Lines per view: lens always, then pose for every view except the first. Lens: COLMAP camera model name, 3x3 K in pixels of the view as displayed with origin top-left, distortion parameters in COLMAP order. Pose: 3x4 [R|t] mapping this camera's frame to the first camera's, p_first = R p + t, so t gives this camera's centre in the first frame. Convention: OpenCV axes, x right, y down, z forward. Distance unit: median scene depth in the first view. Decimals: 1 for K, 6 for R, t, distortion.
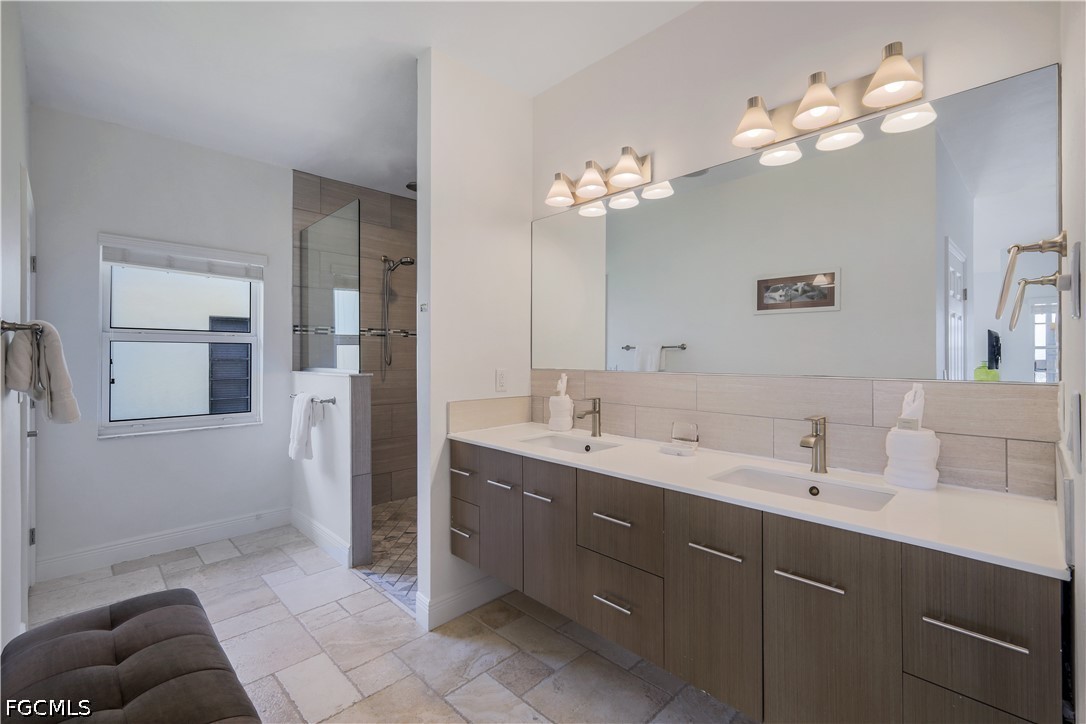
lens RADIAL K [[475.2, 0, 543.0], [0, 475.2, 362.0], [0, 0, 1]] dist [-0.000191, -0.000013]
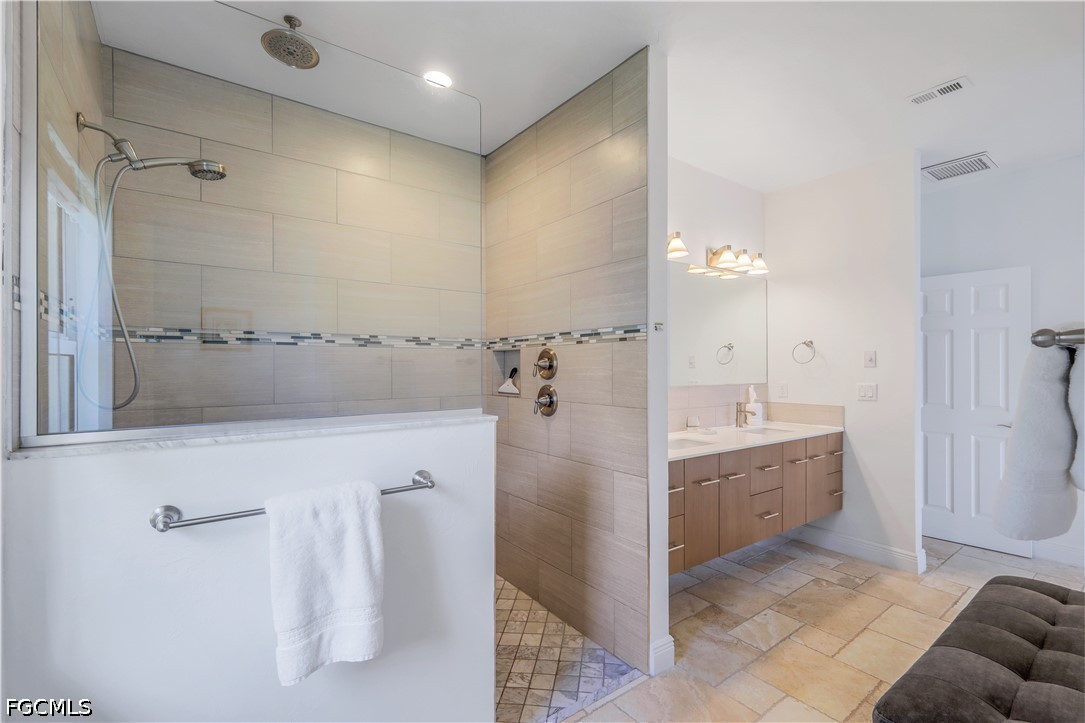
lens RADIAL K [[479.6, 0, 542.5], [0, 479.6, 361.5], [0, 0, 1]] dist [0.001529, 0.000191]
pose [[0.131817, 0.005609, 0.991258, -1.432575], [-0.000095, 0.999984, -0.005646, -0.049391], [-0.991274, 0.000650, 0.131815, 1.309826]]
